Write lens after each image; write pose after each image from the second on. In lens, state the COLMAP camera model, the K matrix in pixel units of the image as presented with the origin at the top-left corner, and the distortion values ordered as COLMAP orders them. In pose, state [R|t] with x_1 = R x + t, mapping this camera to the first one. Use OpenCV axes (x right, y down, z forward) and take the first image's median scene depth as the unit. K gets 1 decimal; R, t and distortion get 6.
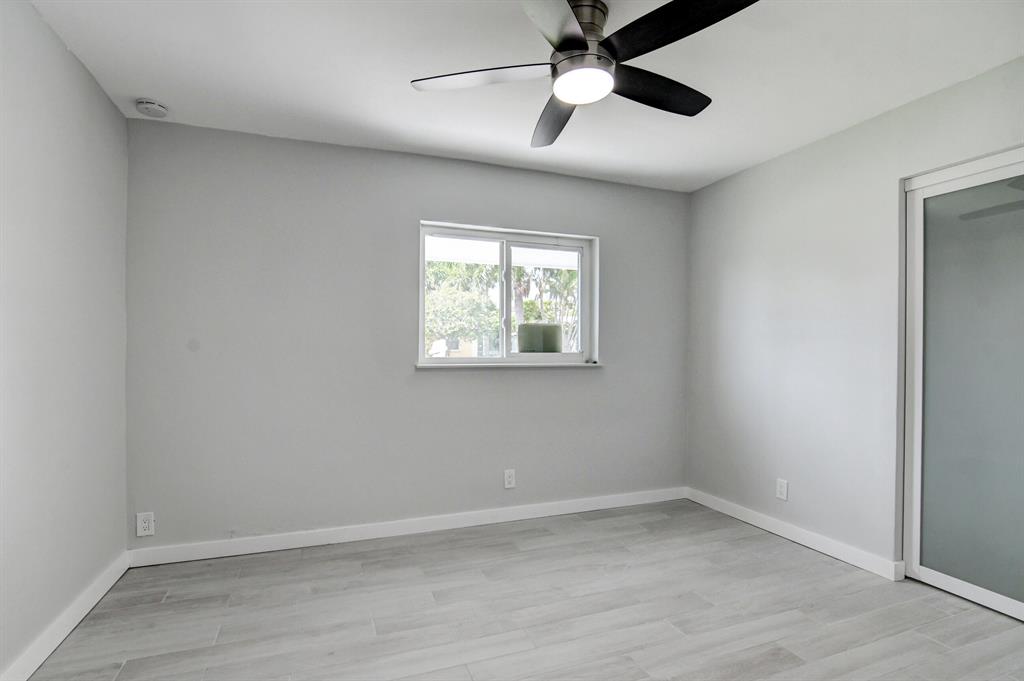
lens RADIAL K [[501.8, 0, 512.3], [0, 501.8, 344.5], [0, 0, 1]] dist [-0.015391, 0.003123]
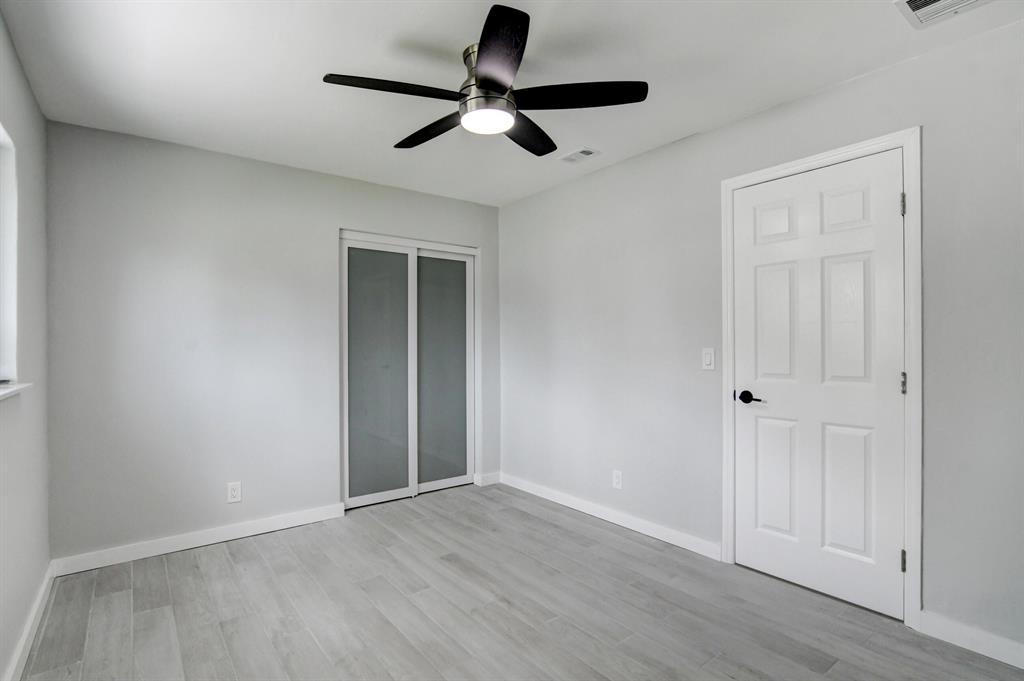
lens RADIAL K [[501.8, 0, 514.3], [0, 501.8, 342.5], [0, 0, 1]] dist [-0.015391, 0.003123]
pose [[-0.273899, -0.001597, 0.961757, -0.671641], [-0.005365, 0.999986, 0.000132, -0.014493], [-0.961743, -0.005123, -0.273904, 0.867685]]
